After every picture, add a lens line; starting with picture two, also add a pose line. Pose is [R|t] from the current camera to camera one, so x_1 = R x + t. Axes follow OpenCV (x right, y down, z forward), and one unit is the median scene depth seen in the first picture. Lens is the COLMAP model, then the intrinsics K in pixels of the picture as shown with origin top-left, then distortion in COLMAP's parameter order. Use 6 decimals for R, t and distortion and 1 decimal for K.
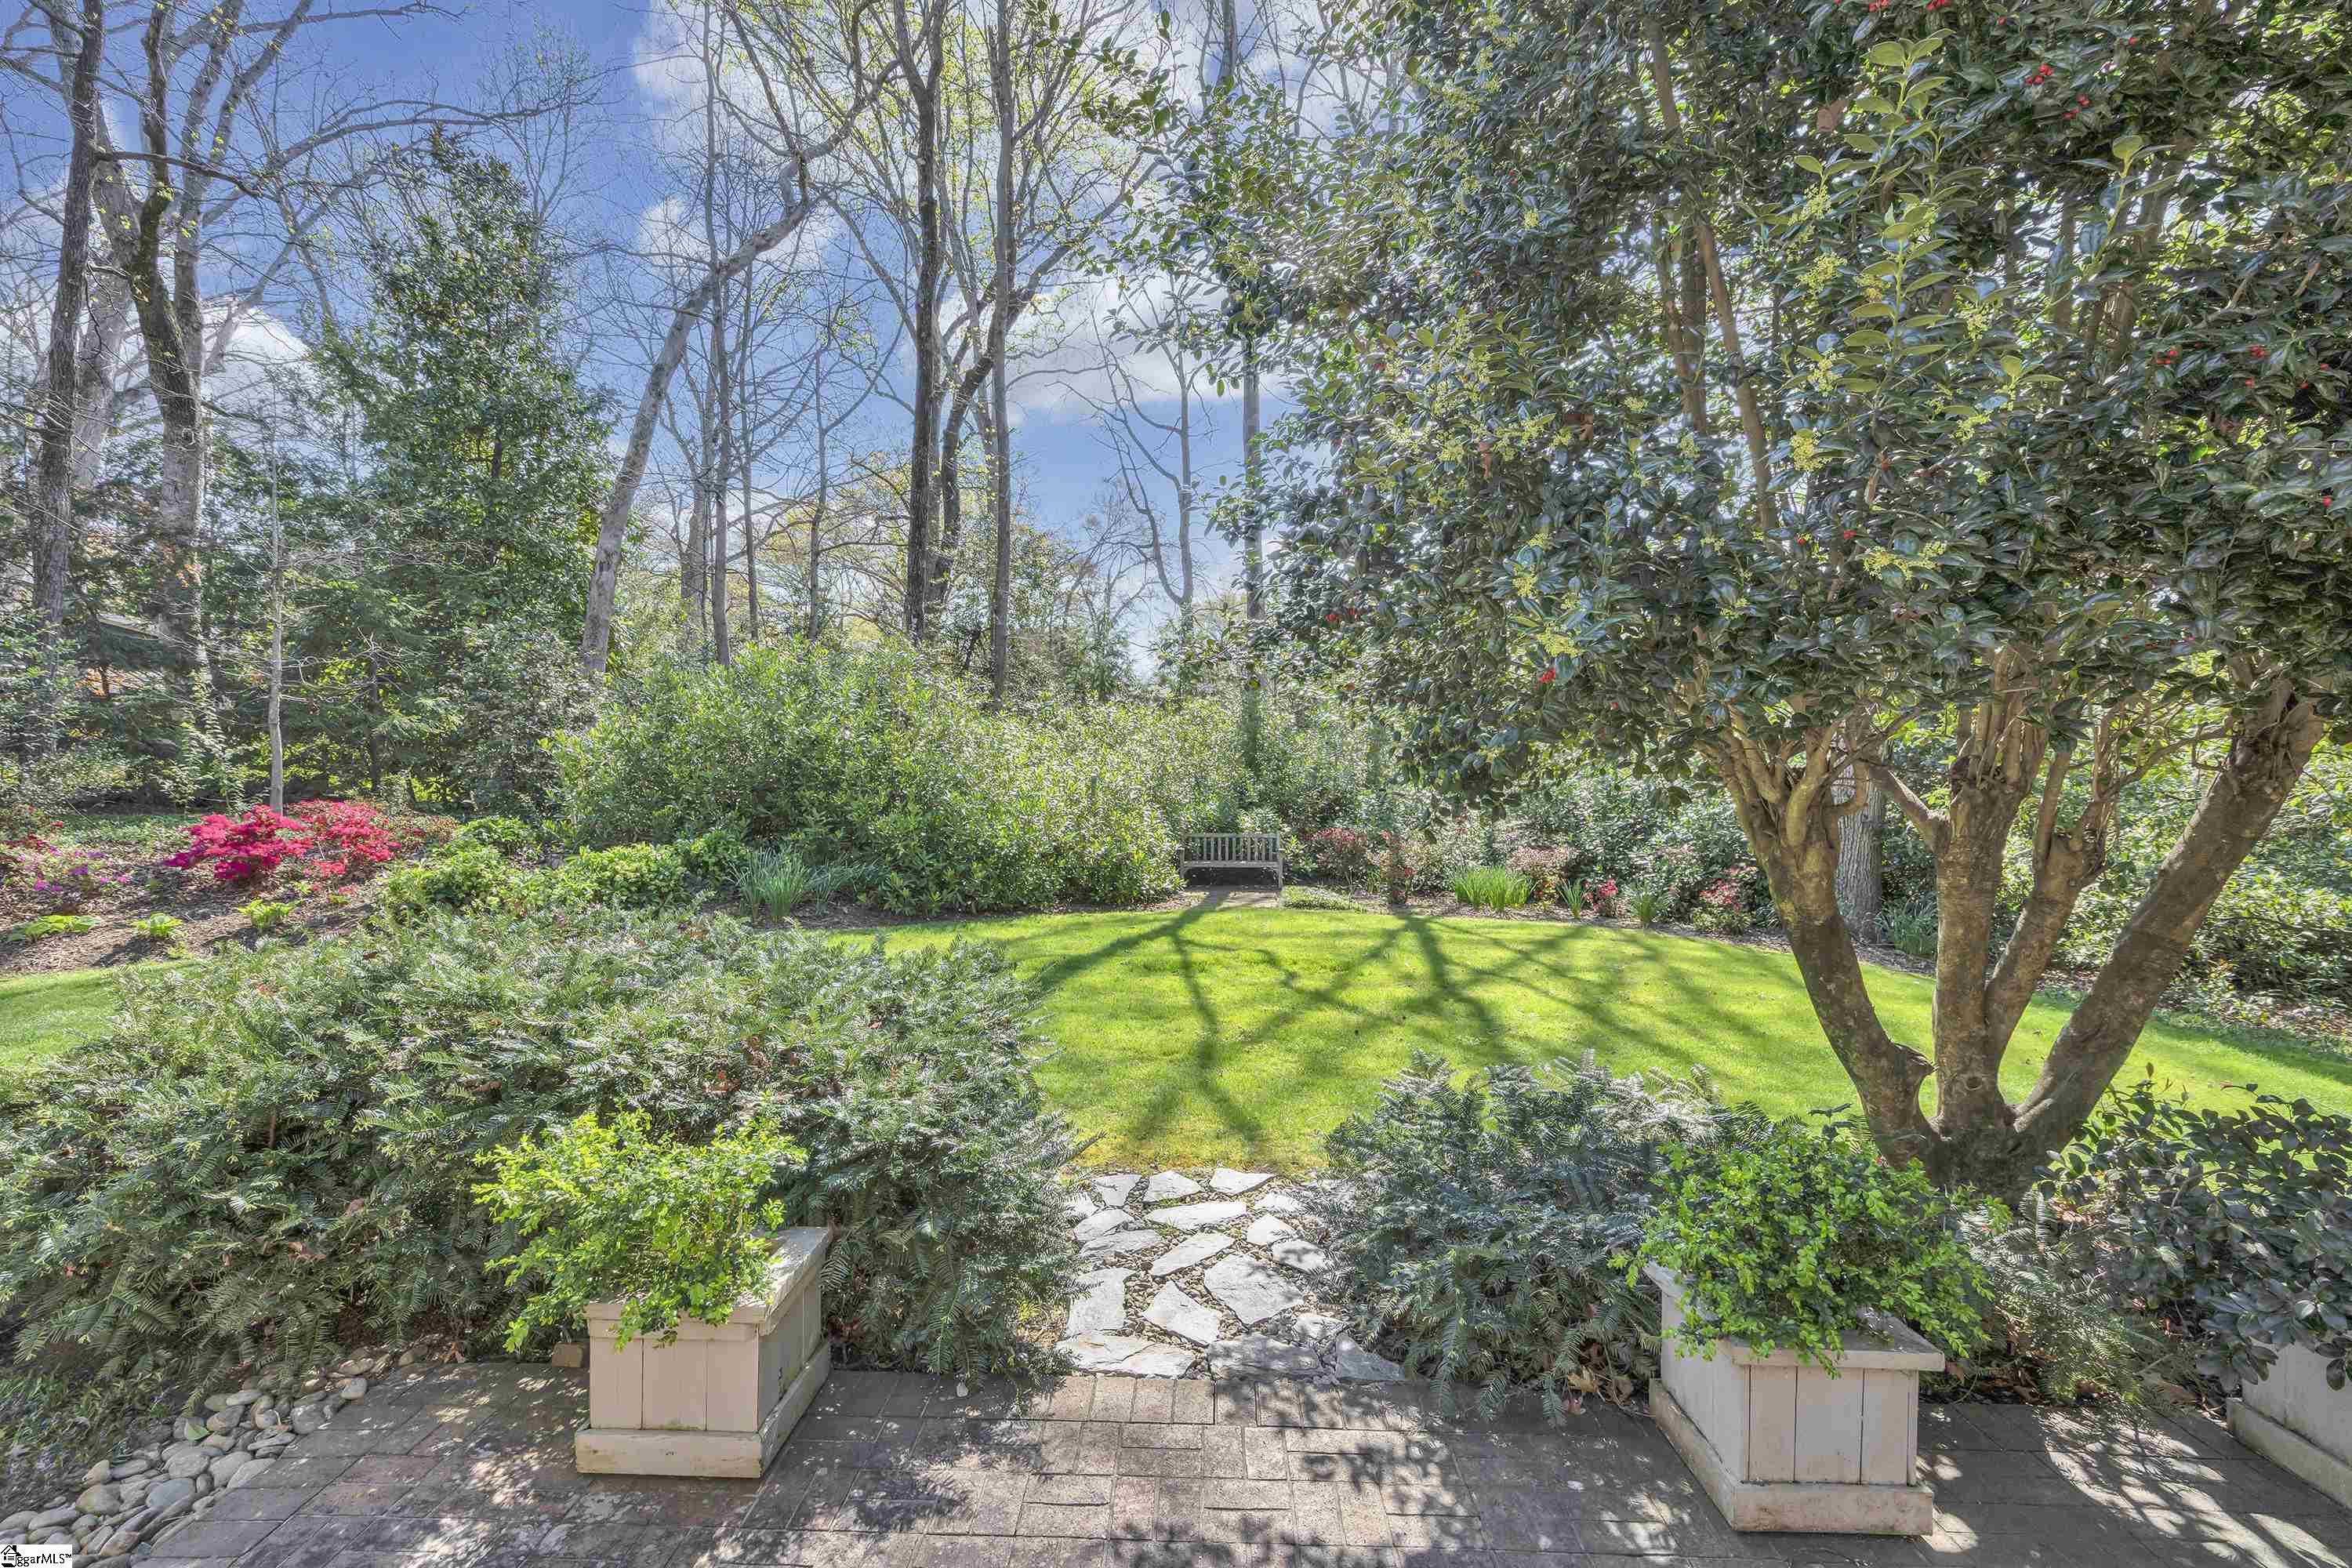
lens RADIAL K [[1044.4, 0, 1171.4], [0, 1044.4, 785.3], [0, 0, 1]] dist [-0.002500, 0.000294]
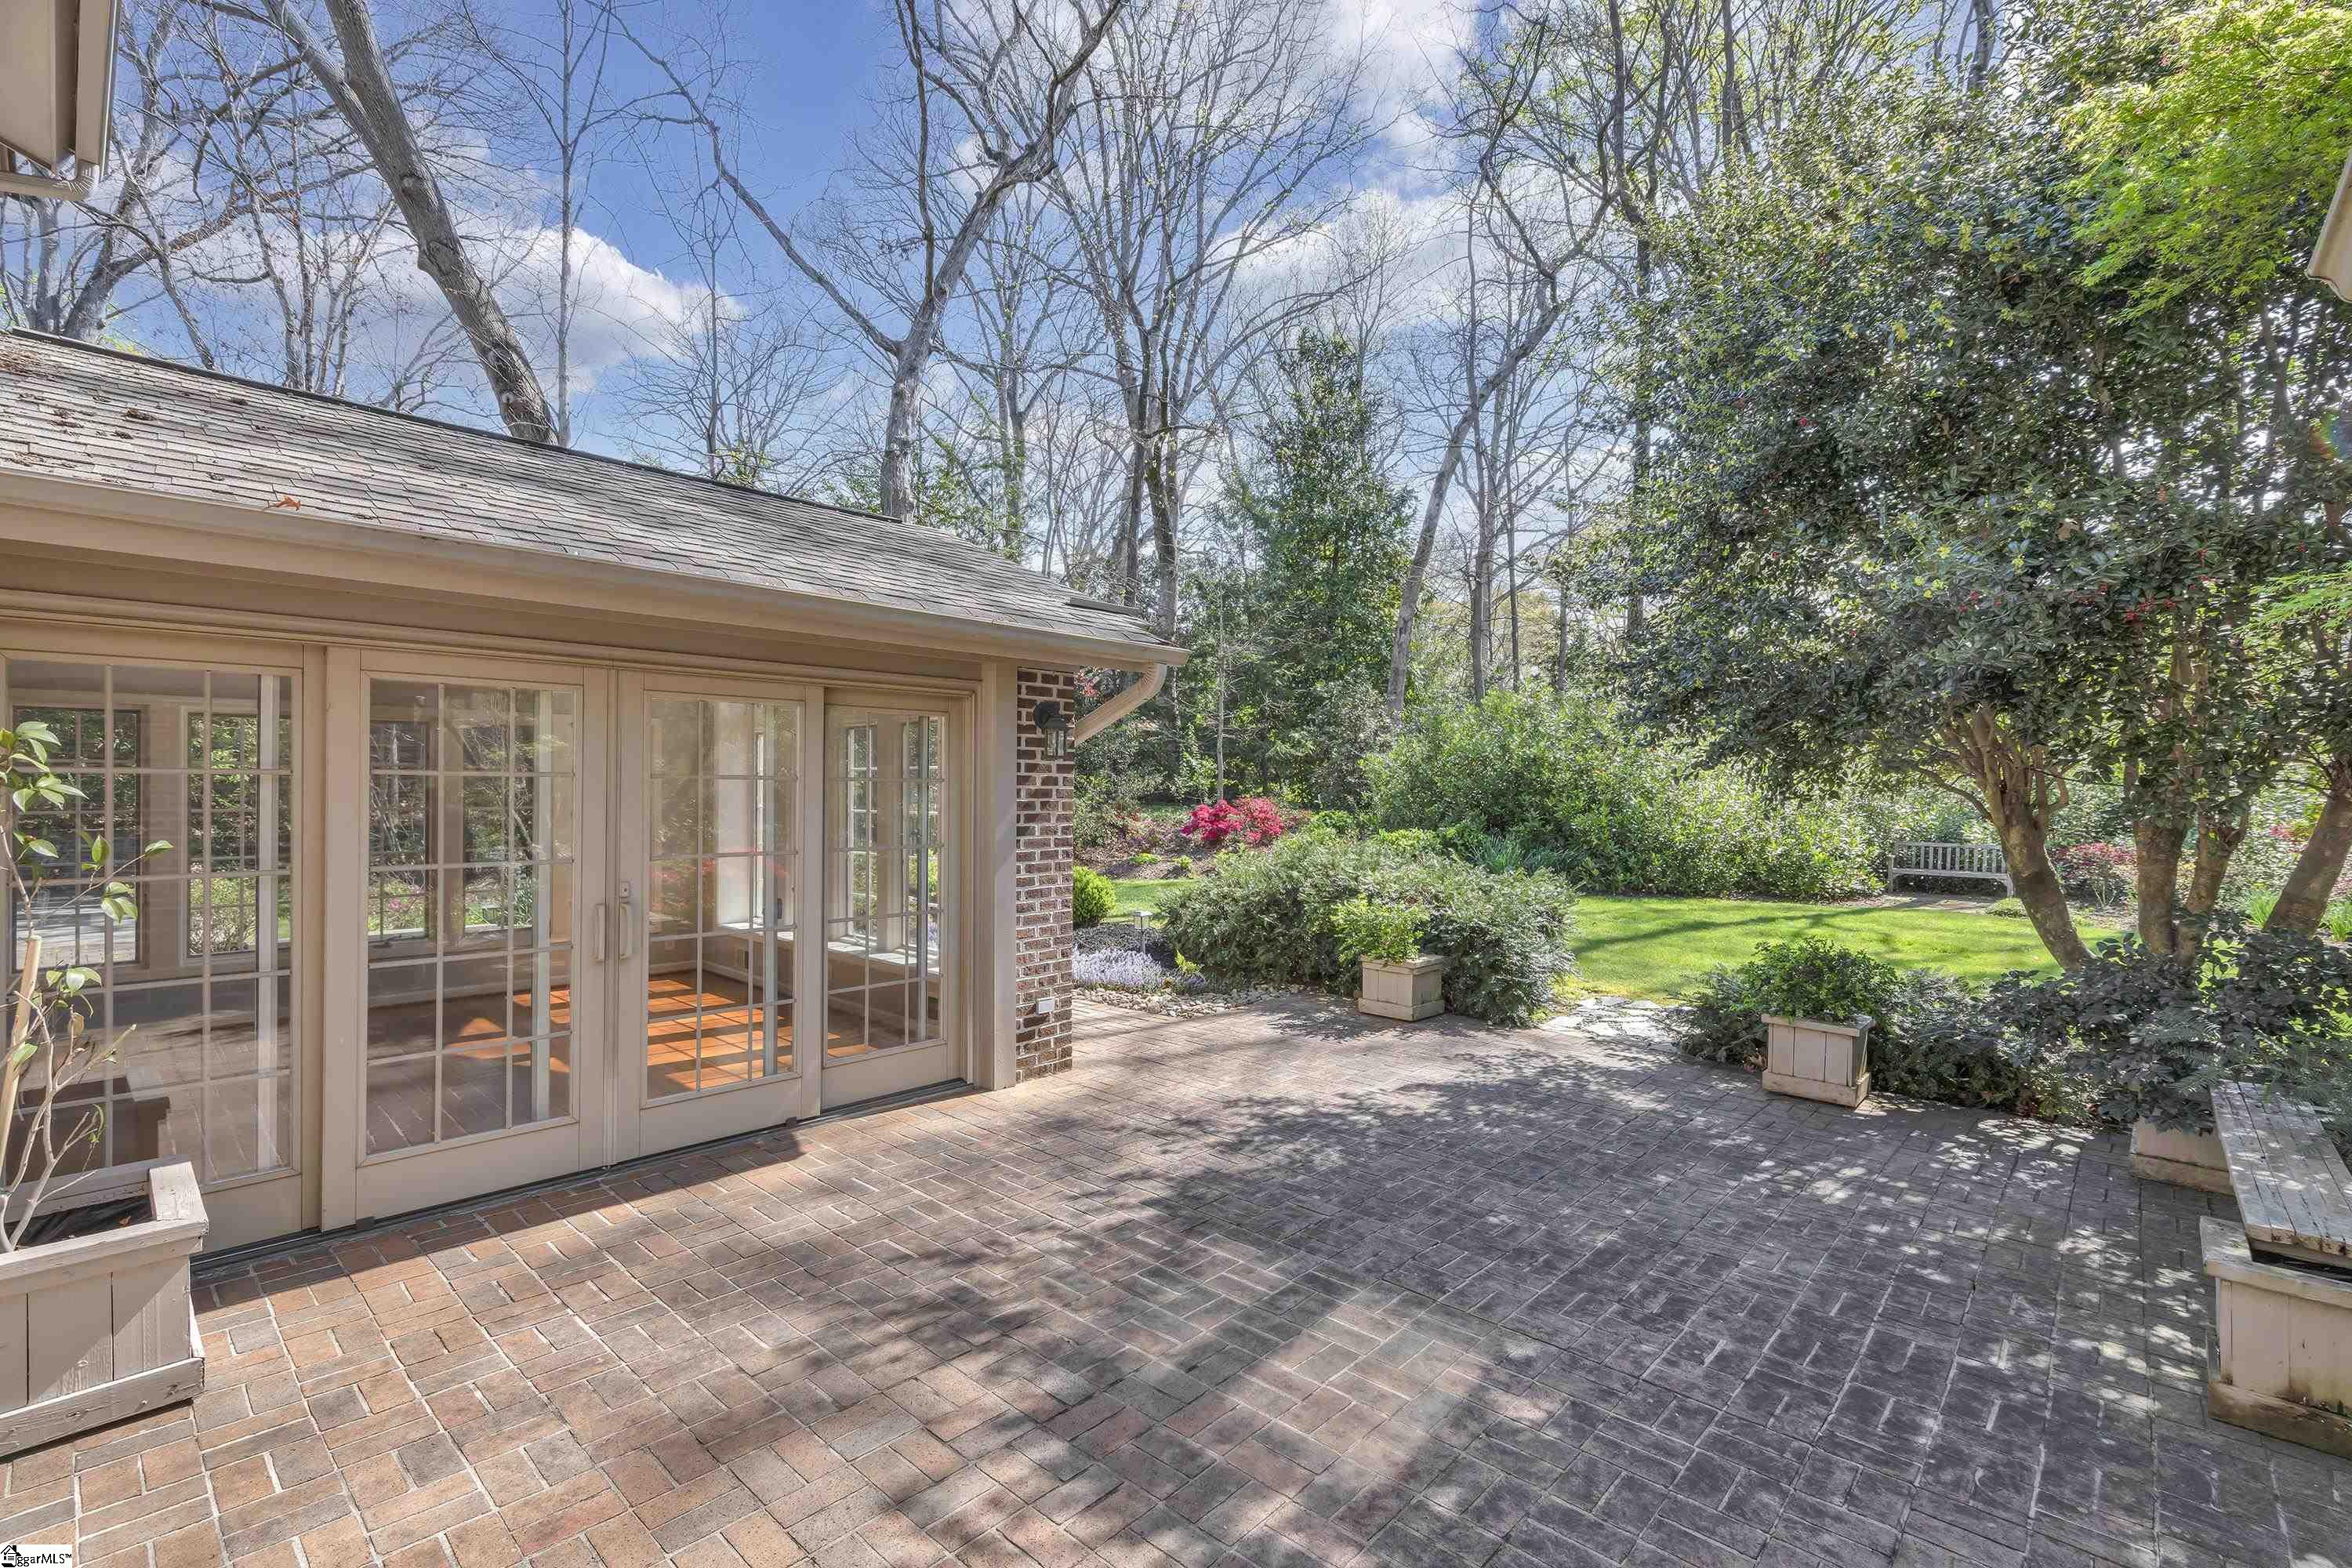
lens RADIAL K [[1044.4, 0, 1176.3], [0, 1044.4, 782.1], [0, 0, 1]] dist [-0.002500, 0.000294]
pose [[0.750393, 0.002354, -0.660988, 0.199021], [-0.010158, 0.999917, -0.007971, 0.003035], [0.660914, 0.012696, 0.750354, -0.314486]]
